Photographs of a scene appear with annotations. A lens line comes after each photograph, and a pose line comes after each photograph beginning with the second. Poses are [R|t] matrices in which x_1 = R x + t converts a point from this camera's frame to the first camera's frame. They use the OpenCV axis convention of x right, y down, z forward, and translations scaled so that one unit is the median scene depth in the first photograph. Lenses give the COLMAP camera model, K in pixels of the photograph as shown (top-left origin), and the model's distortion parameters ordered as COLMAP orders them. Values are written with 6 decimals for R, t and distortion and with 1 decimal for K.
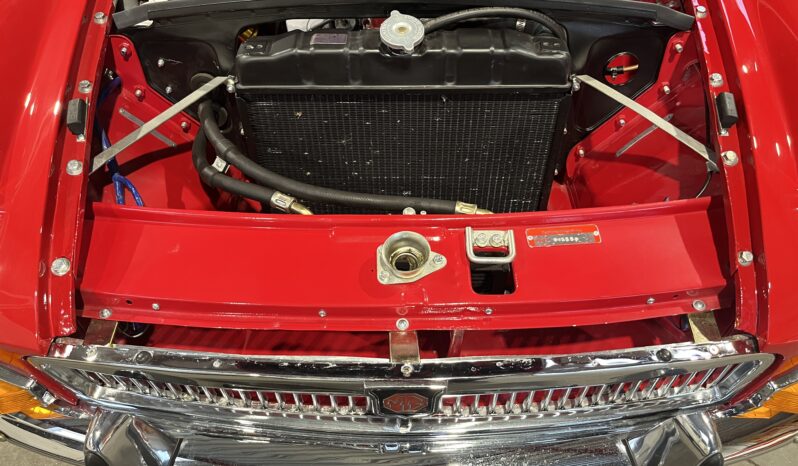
lens RADIAL K [[605.1, 0, 407.1], [0, 605.1, 232.6], [0, 0, 1]] dist [0.042895, -0.076856]
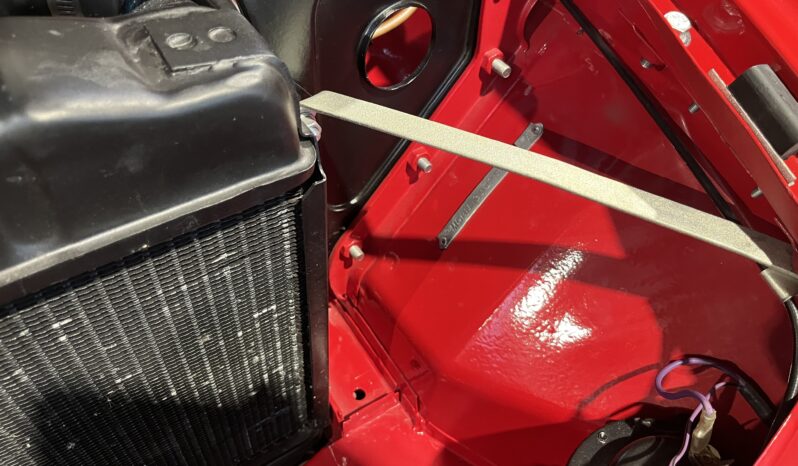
lens RADIAL K [[605.1, 0, 407.1], [0, 605.1, 232.6], [0, 0, 1]] dist [0.042895, -0.076856]
pose [[0.817019, -0.382466, 0.431509, 0.154564], [0.334255, 0.923937, 0.186049, -0.234008], [-0.469845, -0.007772, 0.882715, 0.676933]]
